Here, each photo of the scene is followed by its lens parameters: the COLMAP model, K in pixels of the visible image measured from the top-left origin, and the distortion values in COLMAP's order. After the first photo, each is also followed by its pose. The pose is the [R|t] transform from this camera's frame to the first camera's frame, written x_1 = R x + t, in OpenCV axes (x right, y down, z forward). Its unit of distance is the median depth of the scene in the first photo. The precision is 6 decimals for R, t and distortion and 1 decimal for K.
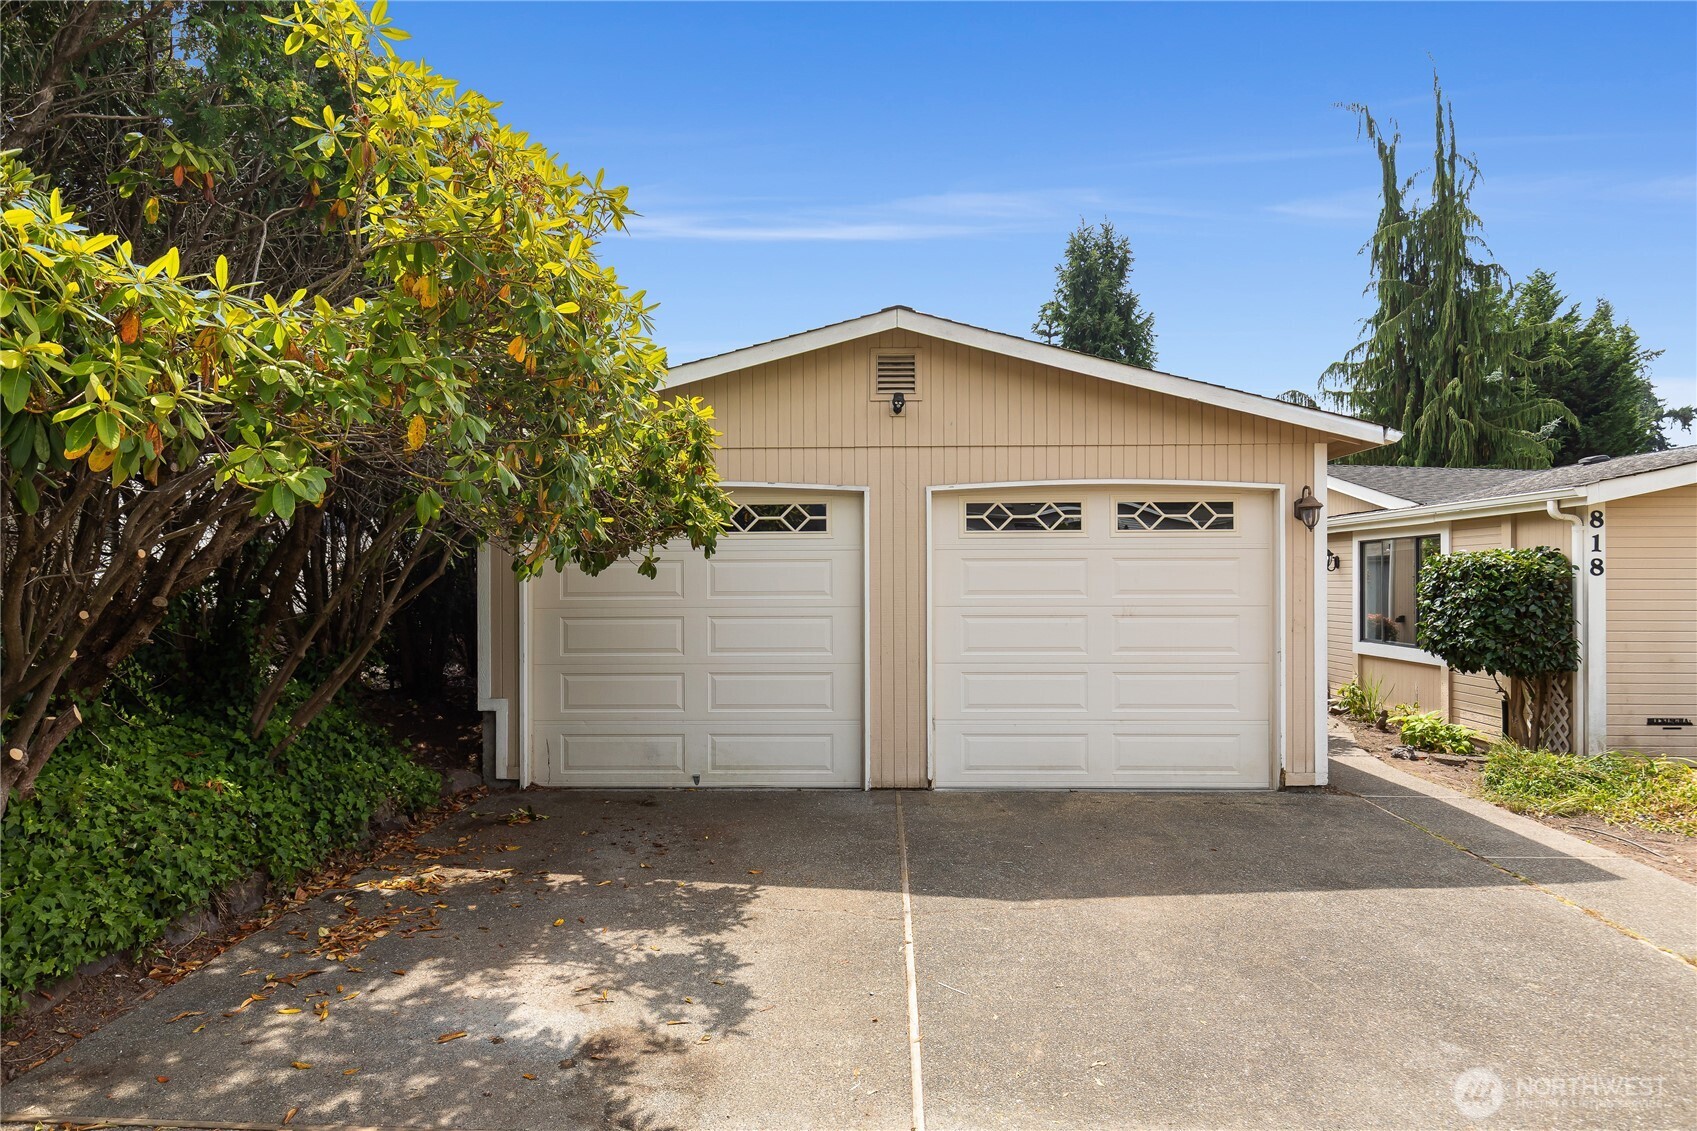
lens RADIAL K [[1025.6, 0, 848.7], [0, 1025.6, 570.2], [0, 0, 1]] dist [0.000751, 0.002224]
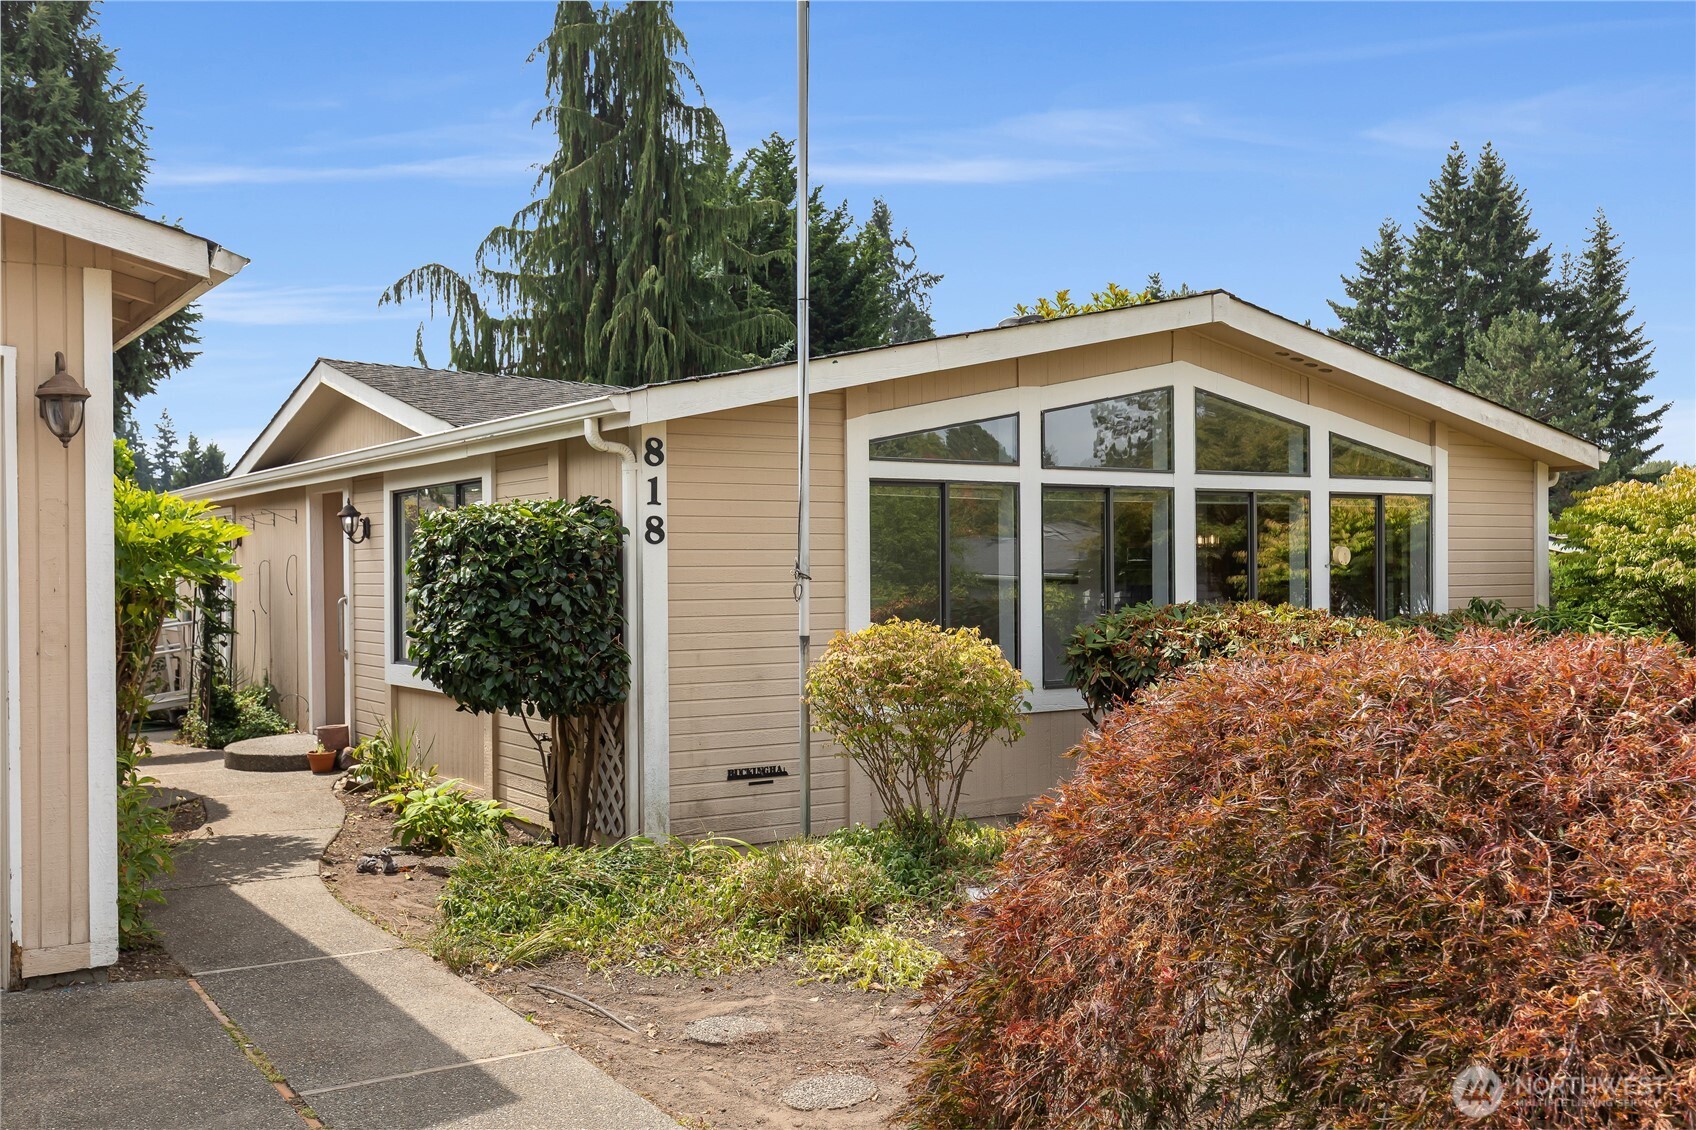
lens RADIAL K [[1622.3, 0, 848.0], [0, 1622.3, 565.0], [0, 0, 1]] dist [0.014334, 0.009316]
pose [[0.822485, -0.005190, 0.568764, 0.264260], [0.001773, 0.999977, 0.006560, 0.011271], [-0.568785, -0.004387, 0.822475, 0.133405]]
